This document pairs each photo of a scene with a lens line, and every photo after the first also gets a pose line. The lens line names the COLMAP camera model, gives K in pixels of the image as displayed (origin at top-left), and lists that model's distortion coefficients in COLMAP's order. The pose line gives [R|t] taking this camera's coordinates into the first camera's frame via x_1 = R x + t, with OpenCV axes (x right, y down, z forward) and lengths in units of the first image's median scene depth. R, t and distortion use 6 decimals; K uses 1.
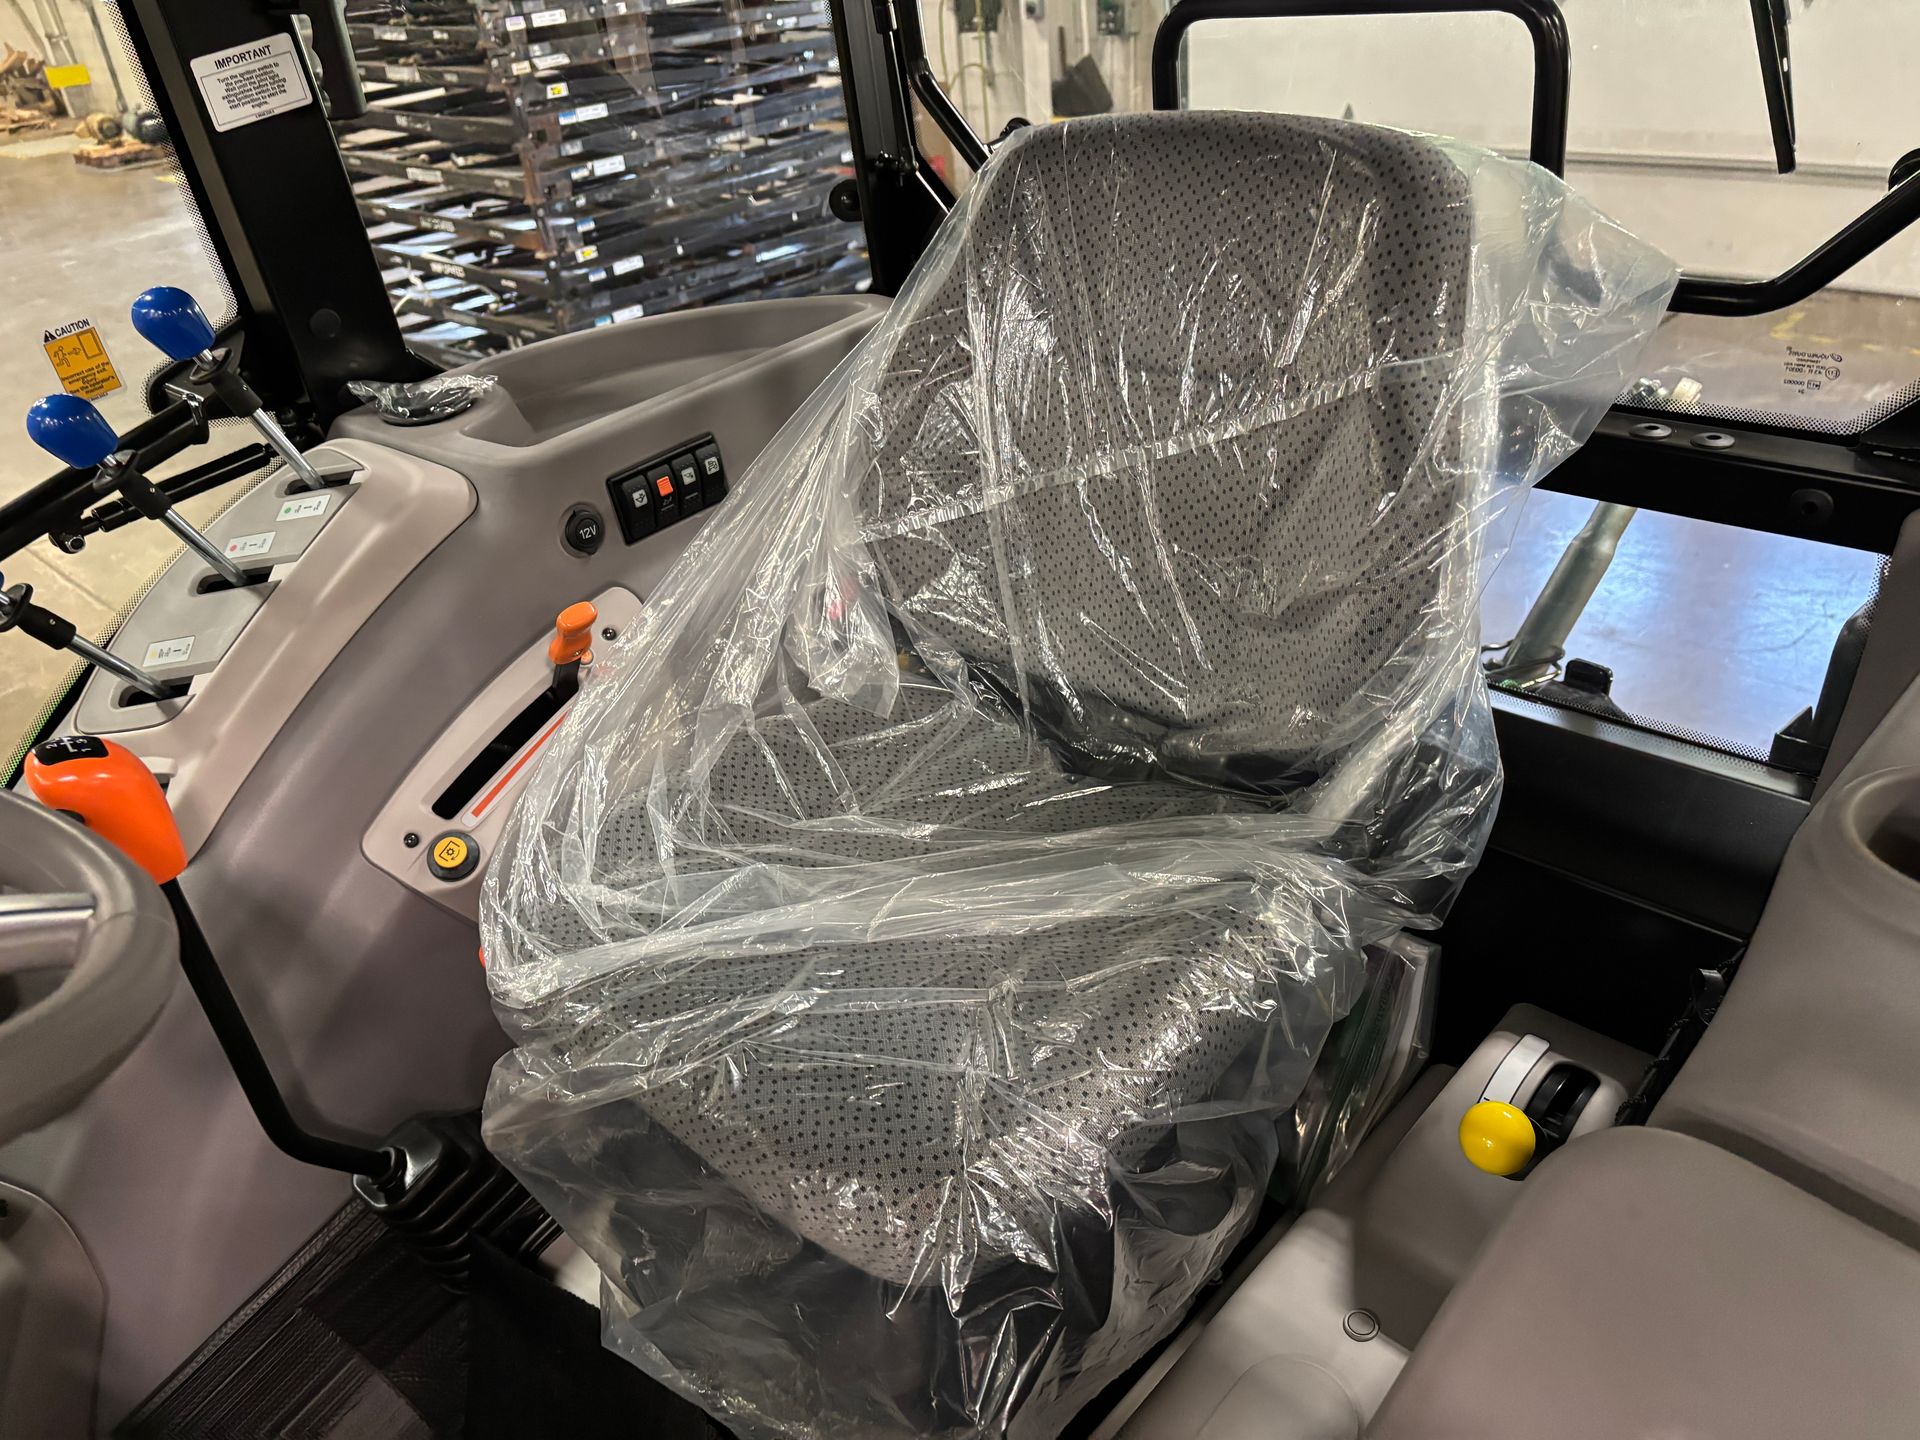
lens RADIAL K [[1466.6, 0, 965.5], [0, 1466.6, 719.2], [0, 0, 1]] dist [0.038725, -0.039524]
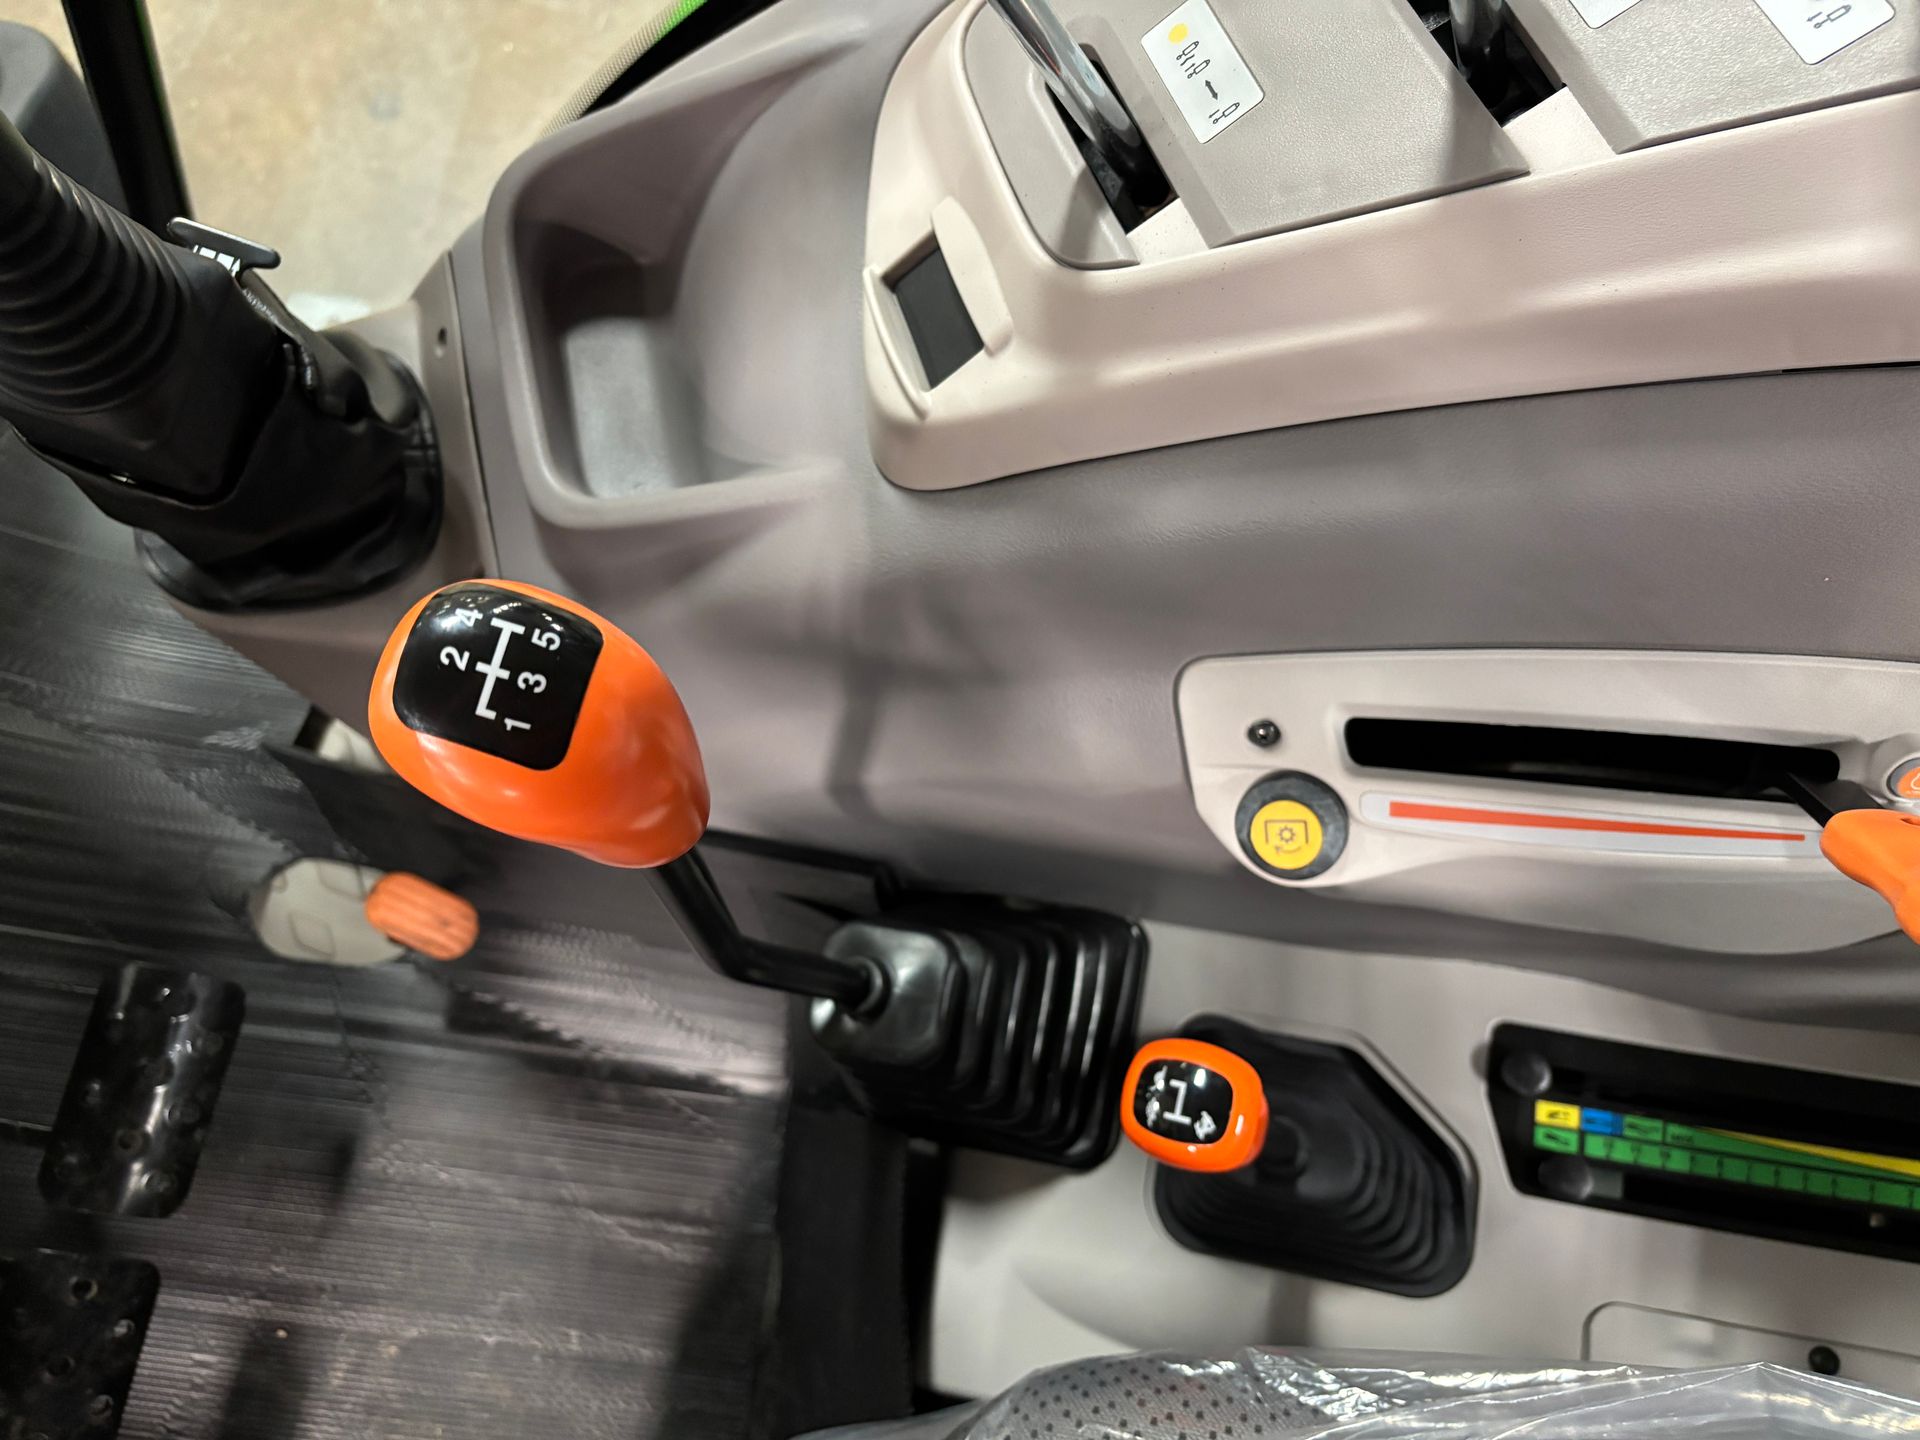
lens RADIAL K [[1513.9, 0, 963.2], [0, 1513.9, 654.7], [0, 0, 1]] dist [-0.064945, 0.069858]
pose [[0.547445, 0.825660, -0.136345, -0.397614], [-0.525505, 0.465979, 0.711834, -0.209267], [0.651267, -0.318040, 0.688987, 0.660854]]
